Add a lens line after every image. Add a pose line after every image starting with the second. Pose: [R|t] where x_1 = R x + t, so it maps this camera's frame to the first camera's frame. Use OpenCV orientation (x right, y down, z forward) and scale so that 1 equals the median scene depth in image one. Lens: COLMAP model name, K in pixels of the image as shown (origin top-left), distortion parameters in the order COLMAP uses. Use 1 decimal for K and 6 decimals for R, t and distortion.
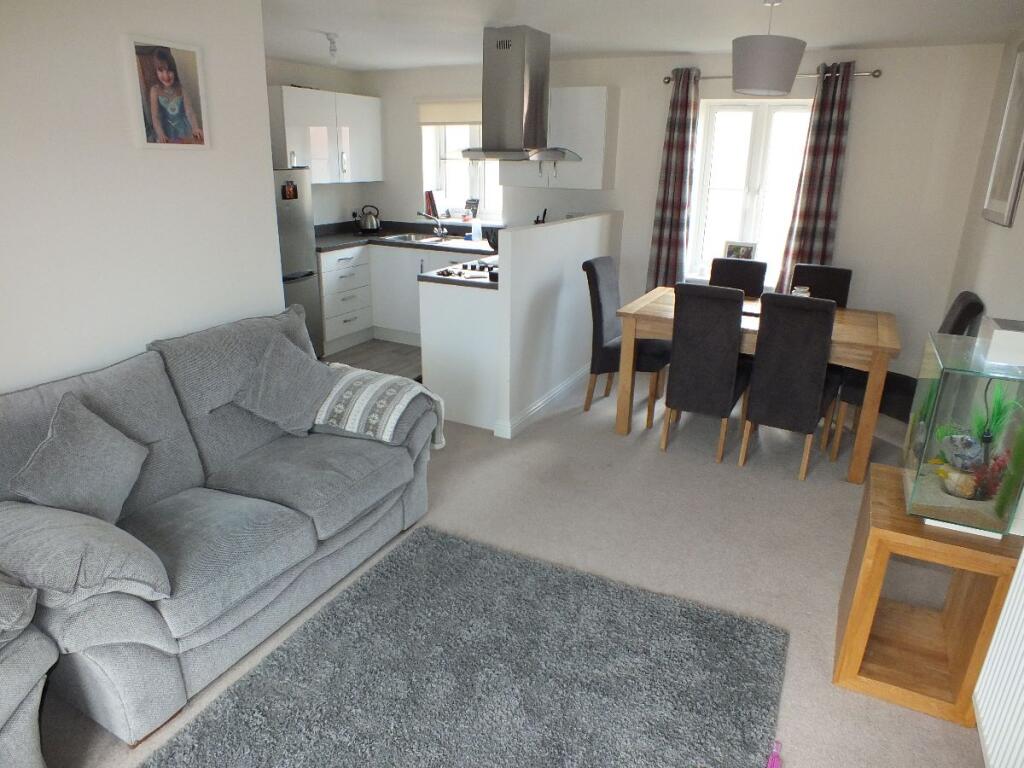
lens RADIAL K [[659.7, 0, 515.5], [0, 659.7, 379.0], [0, 0, 1]] dist [-0.057148, 0.002951]
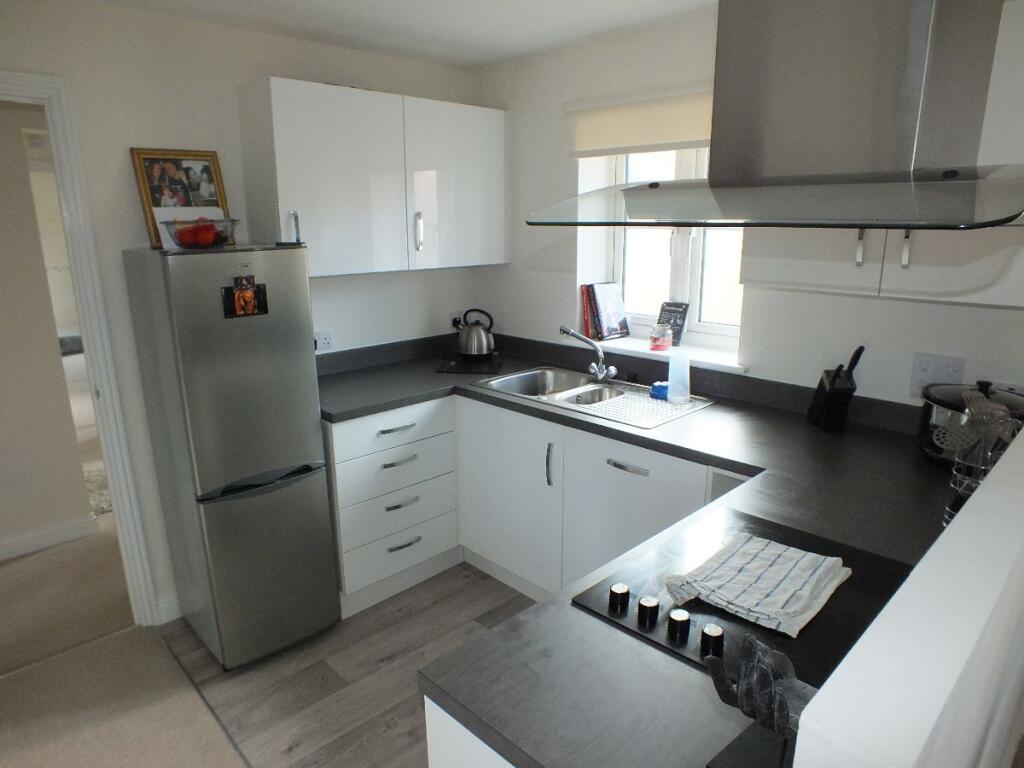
lens RADIAL K [[659.7, 0, 515.5], [0, 659.7, 379.0], [0, 0, 1]] dist [-0.057148, 0.002951]
pose [[0.952156, 0.052011, -0.301154, -0.047508], [-0.079188, 0.993745, -0.078744, -0.283445], [0.295174, 0.098824, 0.950319, 0.847812]]
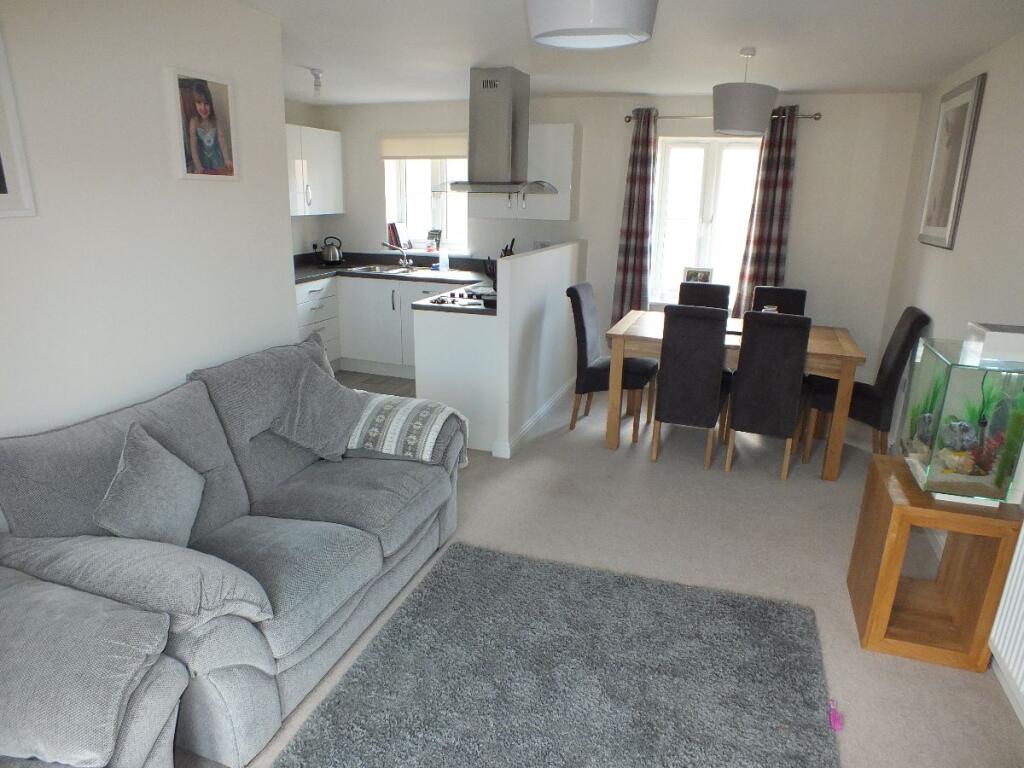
lens RADIAL K [[663.8, 0, 512.0], [0, 663.8, 384.0], [0, 0, 1]] dist [-0.055656, 0.000680]
pose [[0.990240, -0.036598, 0.134479, -0.156651], [0.041974, 0.998420, -0.037360, 0.014767], [-0.132899, 0.042640, 0.990212, -0.044042]]
